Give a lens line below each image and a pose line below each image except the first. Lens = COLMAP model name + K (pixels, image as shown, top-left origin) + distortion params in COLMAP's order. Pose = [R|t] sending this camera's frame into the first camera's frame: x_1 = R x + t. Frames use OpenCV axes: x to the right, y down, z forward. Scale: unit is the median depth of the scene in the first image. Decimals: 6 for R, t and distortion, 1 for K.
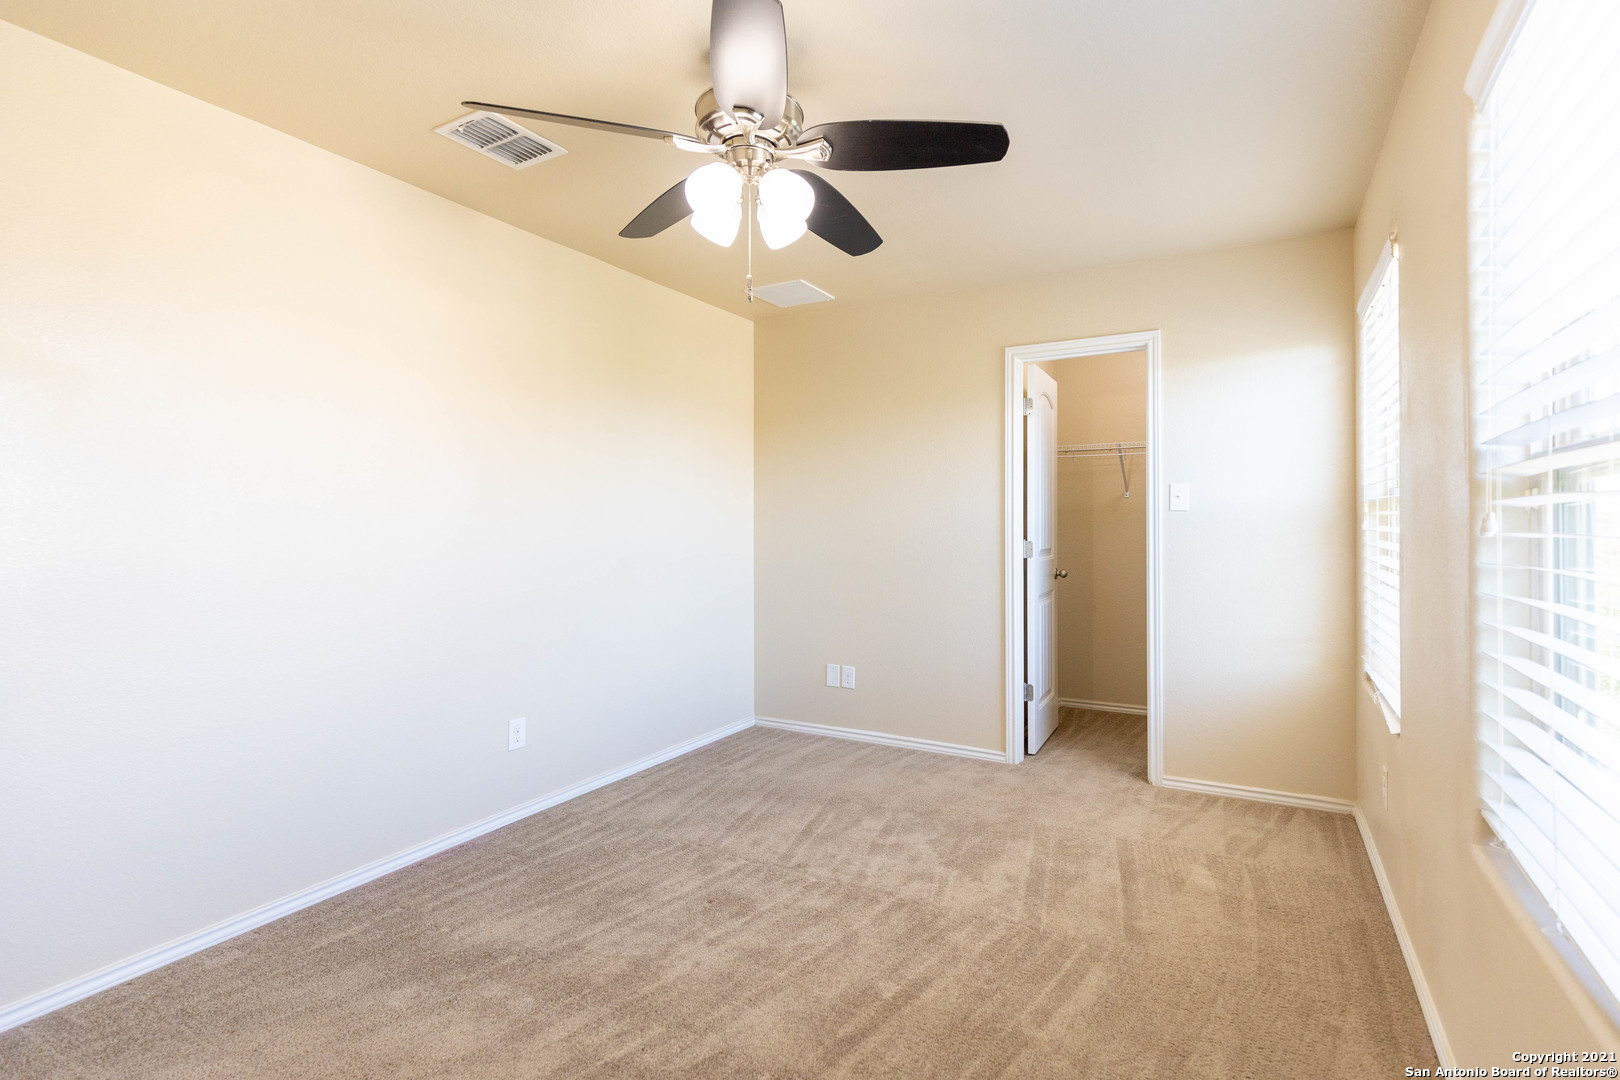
lens RADIAL K [[735.0, 0, 853.4], [0, 735.0, 526.5], [0, 0, 1]] dist [0.009307, -0.003163]
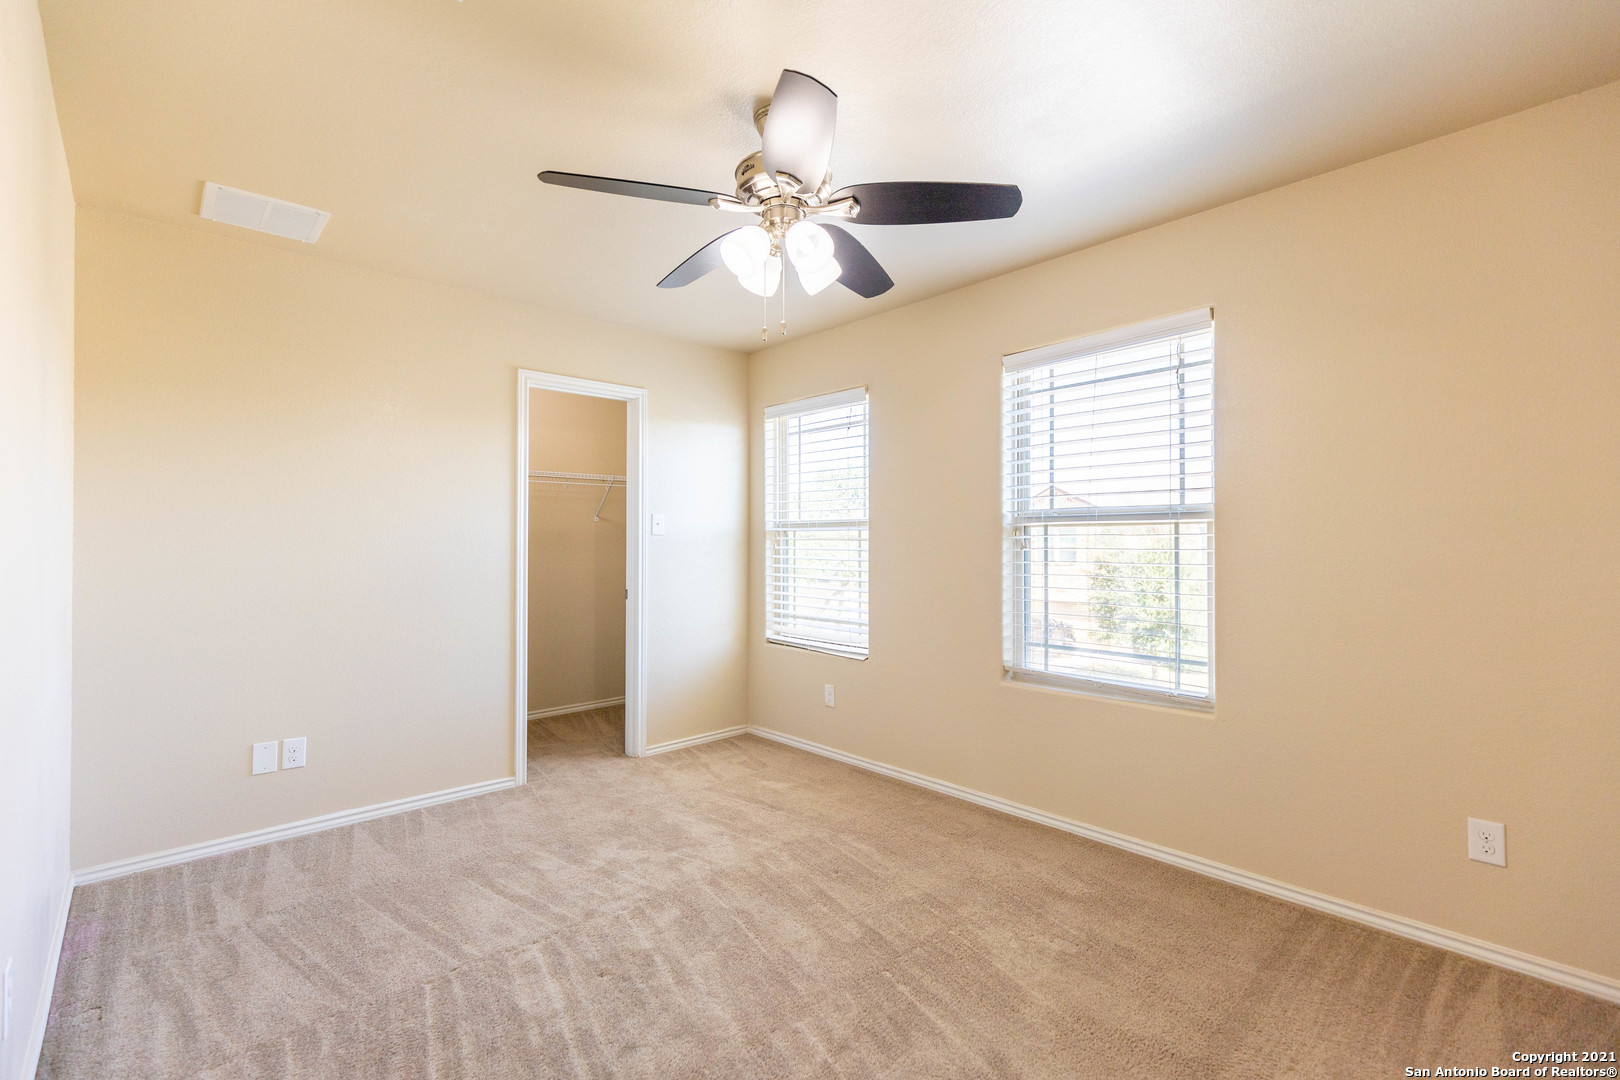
lens RADIAL K [[735.0, 0, 806.2], [0, 735.0, 536.4], [0, 0, 1]] dist [0.009307, -0.003163]
pose [[0.335312, 0.007737, 0.942075, -0.704727], [0.001639, 0.999960, -0.008796, -0.007513], [-0.942106, 0.004493, 0.335286, 0.346390]]
